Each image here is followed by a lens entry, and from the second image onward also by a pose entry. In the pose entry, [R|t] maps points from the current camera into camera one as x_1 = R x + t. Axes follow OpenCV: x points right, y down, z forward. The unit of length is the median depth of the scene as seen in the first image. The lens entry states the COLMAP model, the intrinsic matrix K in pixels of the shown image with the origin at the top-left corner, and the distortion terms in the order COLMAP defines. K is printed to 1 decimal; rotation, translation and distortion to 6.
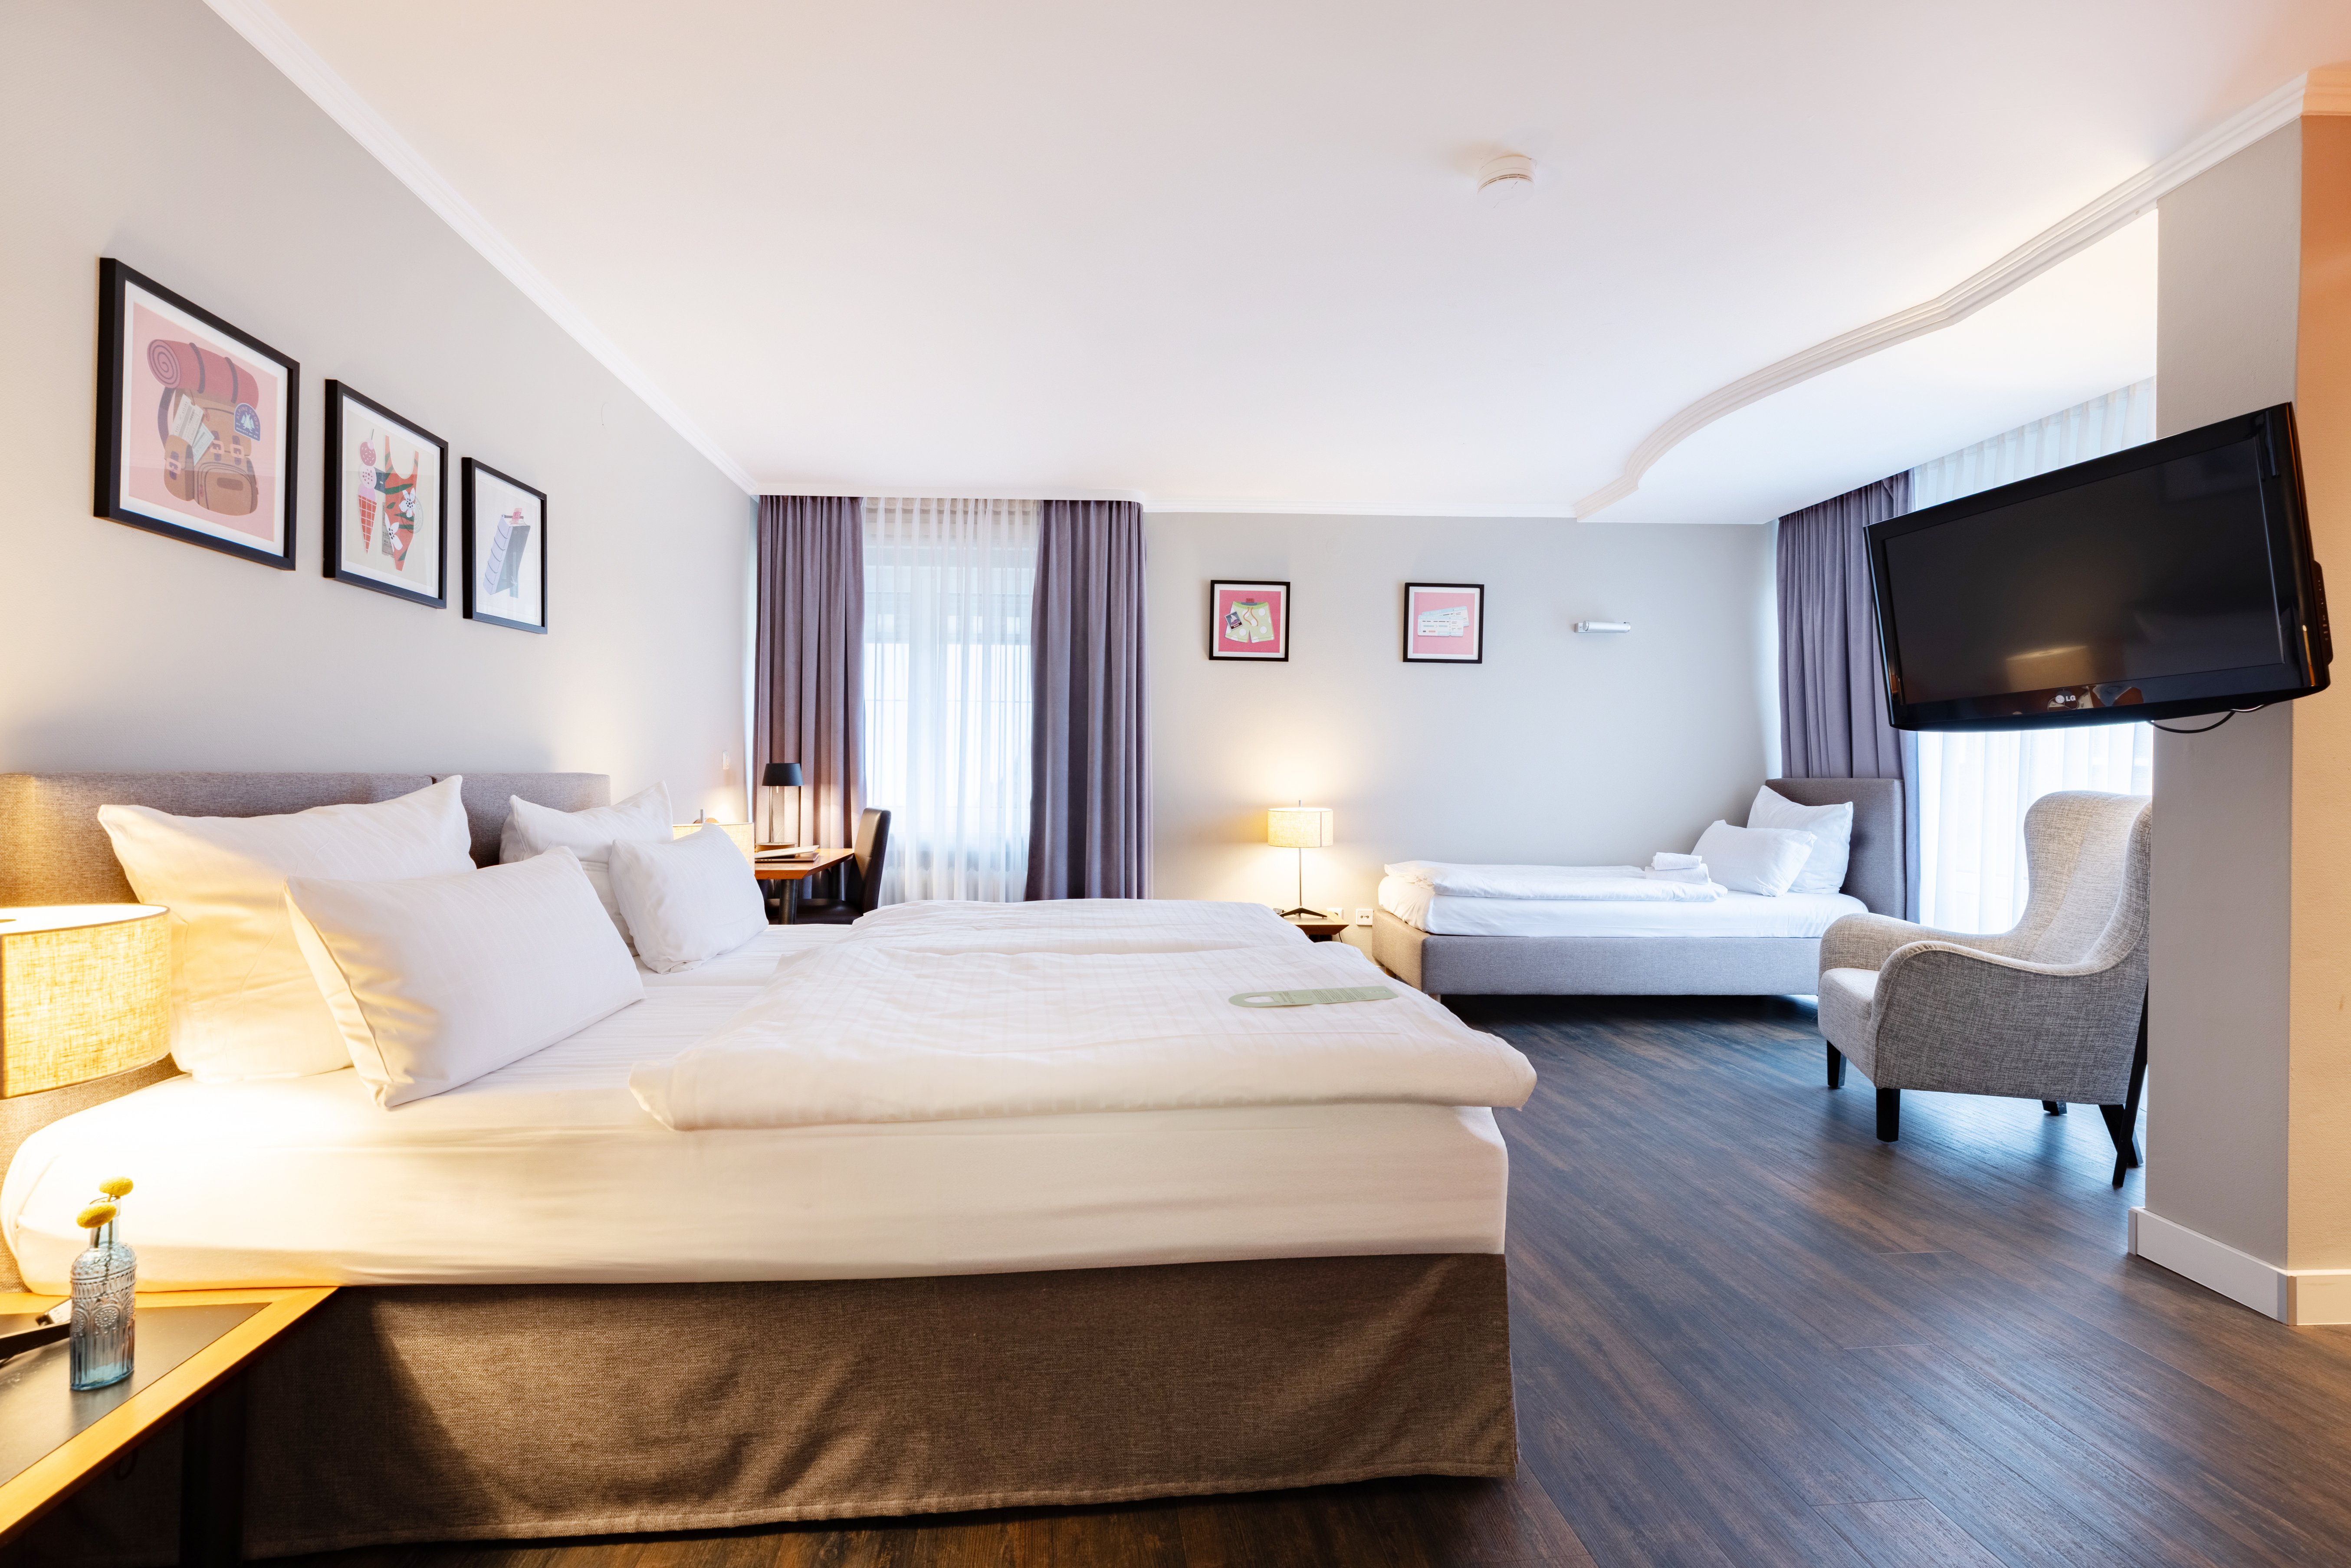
lens RADIAL K [[1067.3, 0, 1157.0], [0, 1067.3, 775.7], [0, 0, 1]] dist [-0.000043, -0.000343]
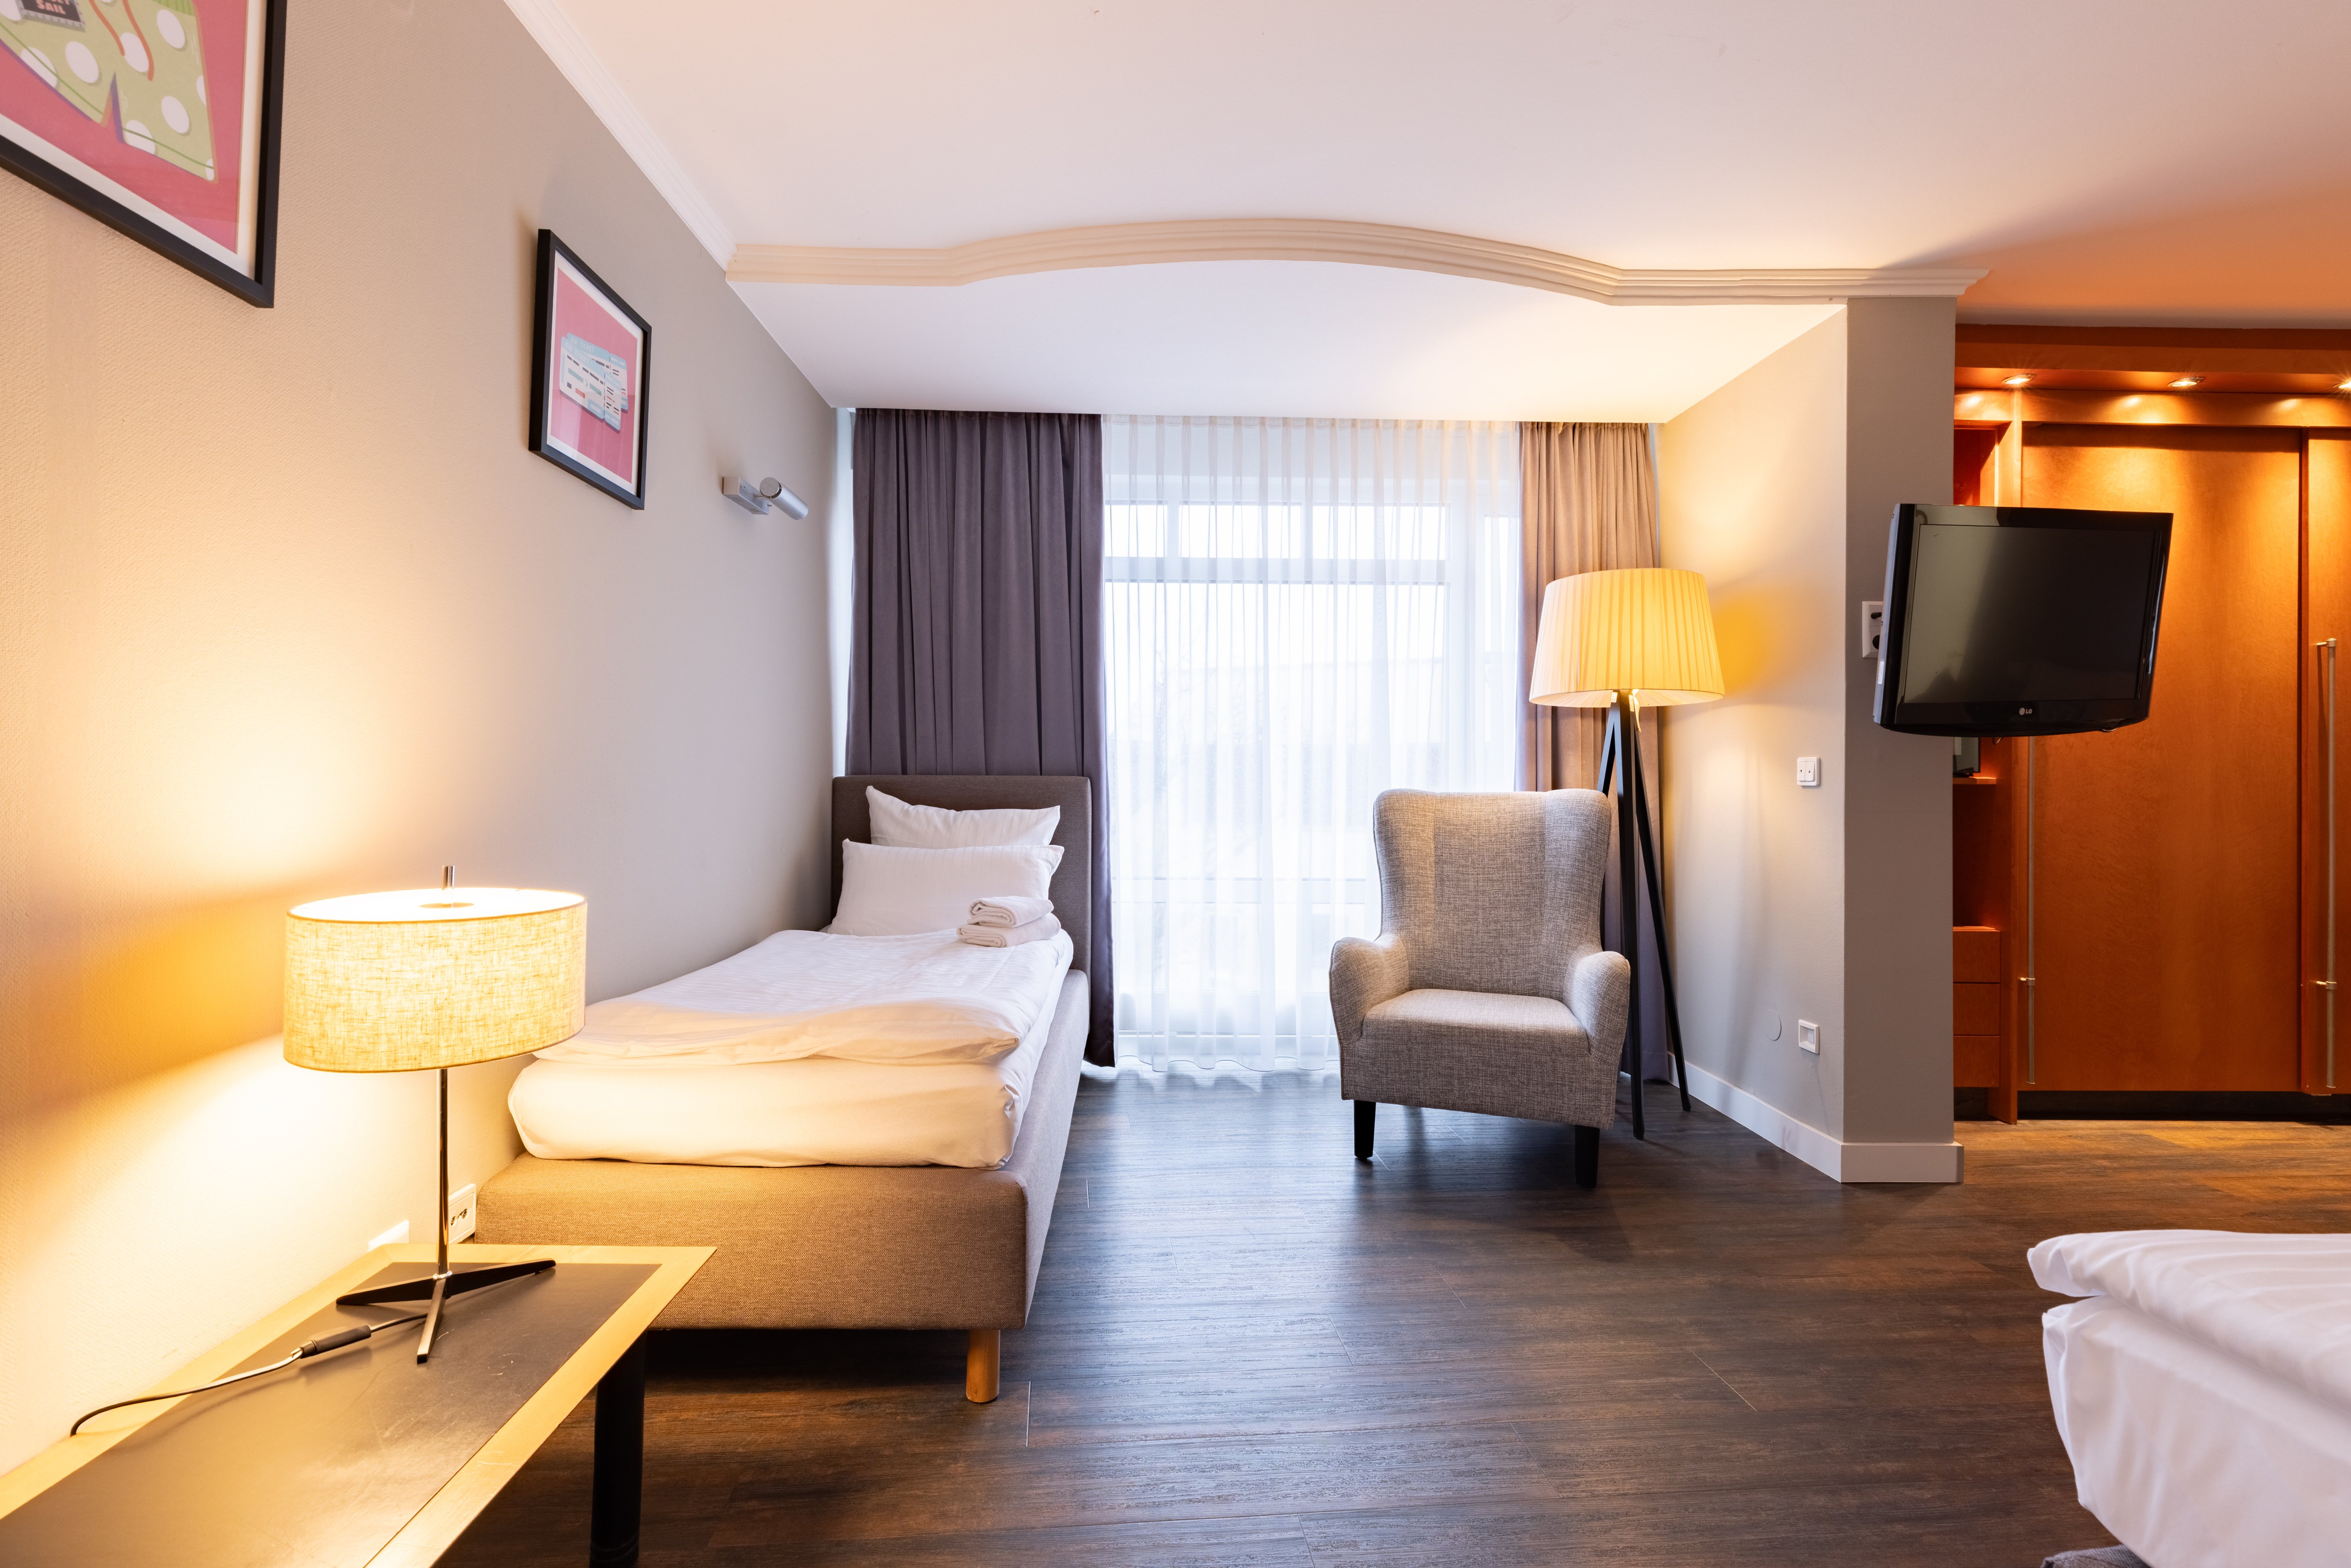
lens RADIAL K [[1067.3, 0, 1163.1], [0, 1067.3, 775.2], [0, 0, 1]] dist [-0.000043, -0.000343]
pose [[0.009901, 0.002731, 0.999947, -0.133824], [-0.003906, 0.999989, -0.002693, 0.001651], [-0.999943, -0.003879, 0.009911, 0.874751]]
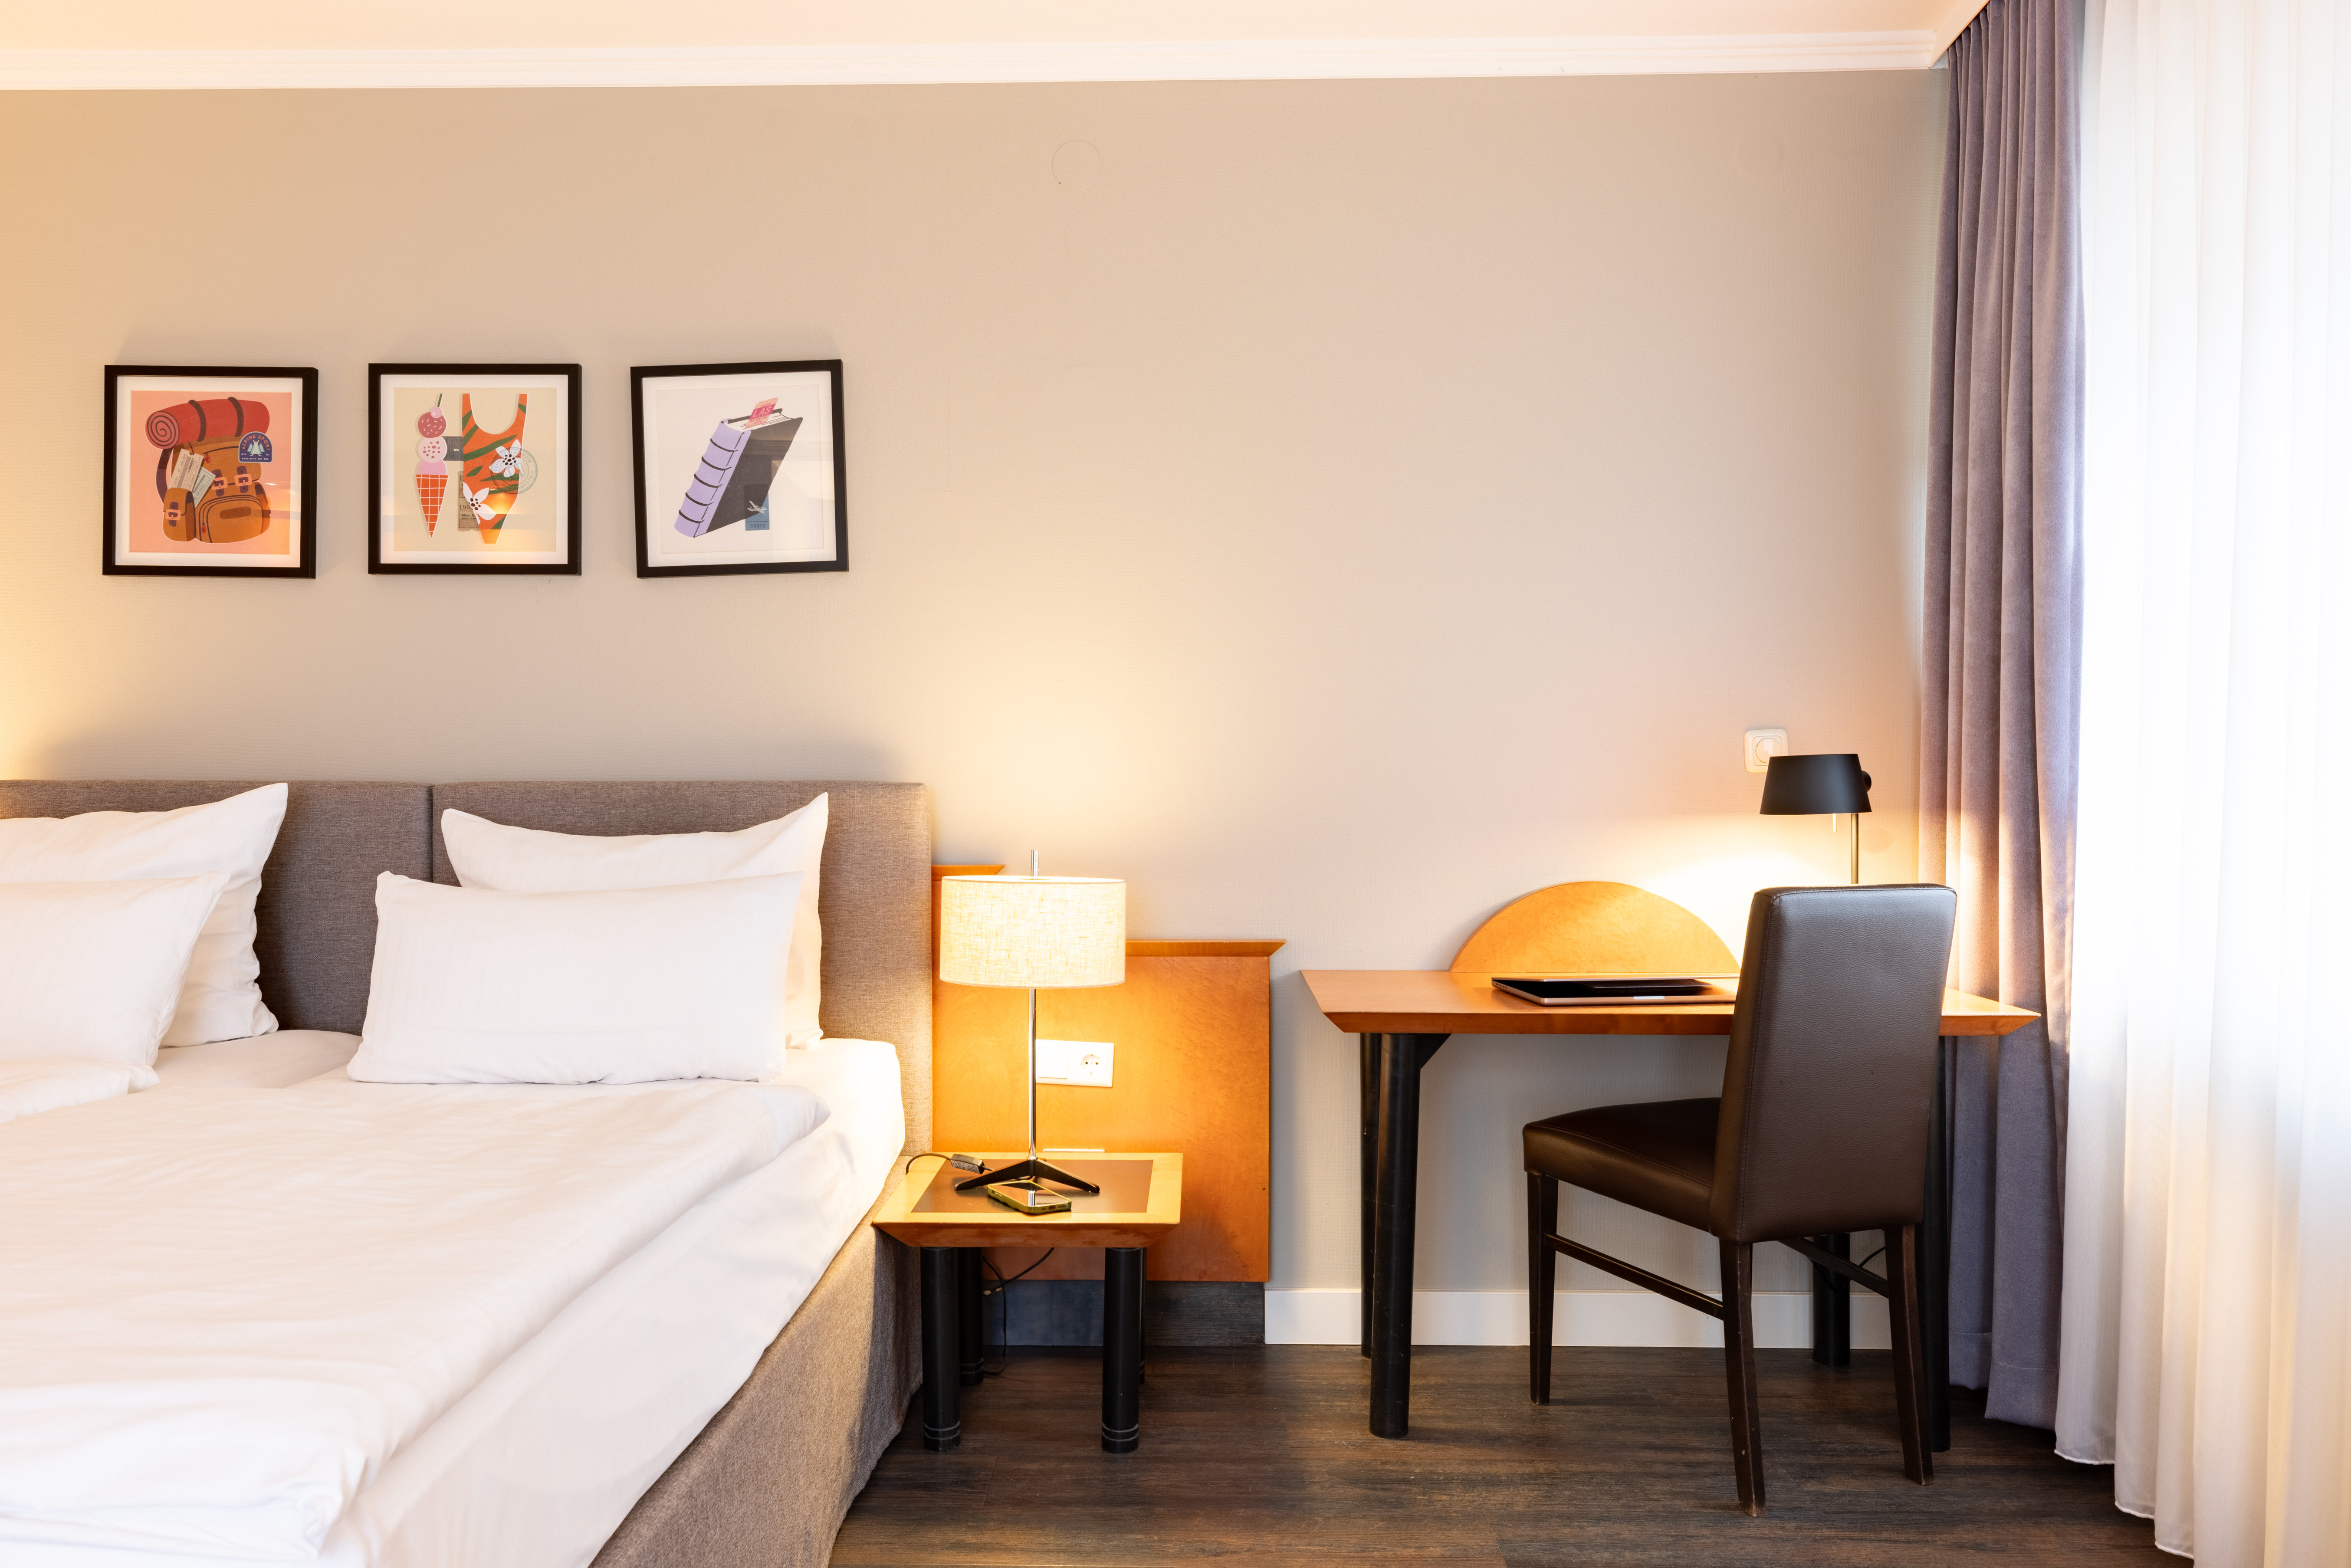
lens RADIAL K [[1793.5, 0, 1173.9], [0, 1793.5, 785.0], [0, 0, 1]] dist [0.021200, -0.012914]
pose [[-0.128533, 0.004575, -0.991695, 0.322316], [-0.000757, 0.999989, 0.004712, -0.002769], [0.991705, 0.001357, -0.128528, 0.854314]]
